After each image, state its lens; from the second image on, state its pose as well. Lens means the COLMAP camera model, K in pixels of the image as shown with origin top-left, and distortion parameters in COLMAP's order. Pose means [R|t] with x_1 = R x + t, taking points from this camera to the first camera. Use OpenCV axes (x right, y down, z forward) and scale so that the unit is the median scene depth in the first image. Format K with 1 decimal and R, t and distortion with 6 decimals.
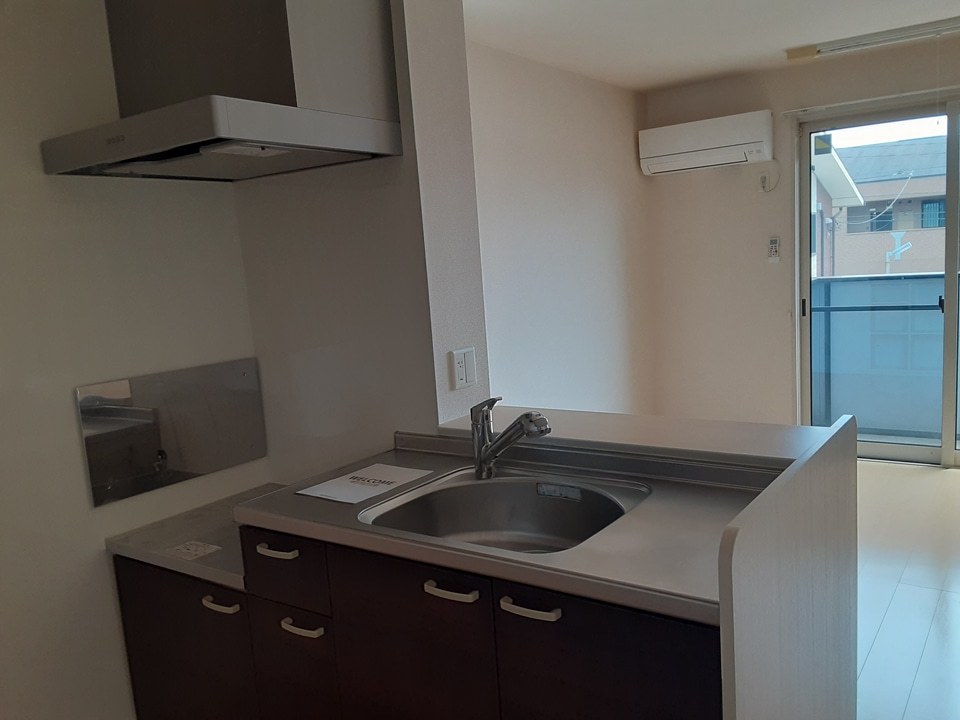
lens RADIAL K [[782.8, 0, 500.2], [0, 782.8, 376.5], [0, 0, 1]] dist [0.060367, -0.091858]
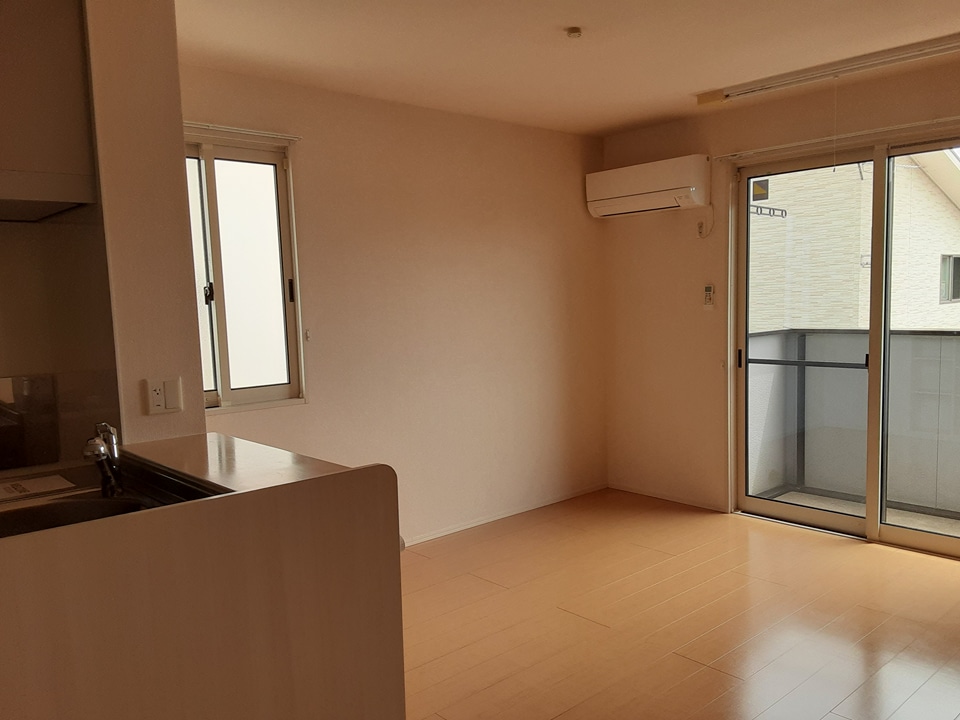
lens RADIAL K [[782.8, 0, 497.0], [0, 782.8, 380.1], [0, 0, 1]] dist [0.060367, -0.091858]
pose [[0.975207, 0.061849, -0.212478, 0.313559], [-0.068758, 0.997313, -0.025278, -0.017794], [0.210344, 0.039261, 0.976839, 0.008363]]
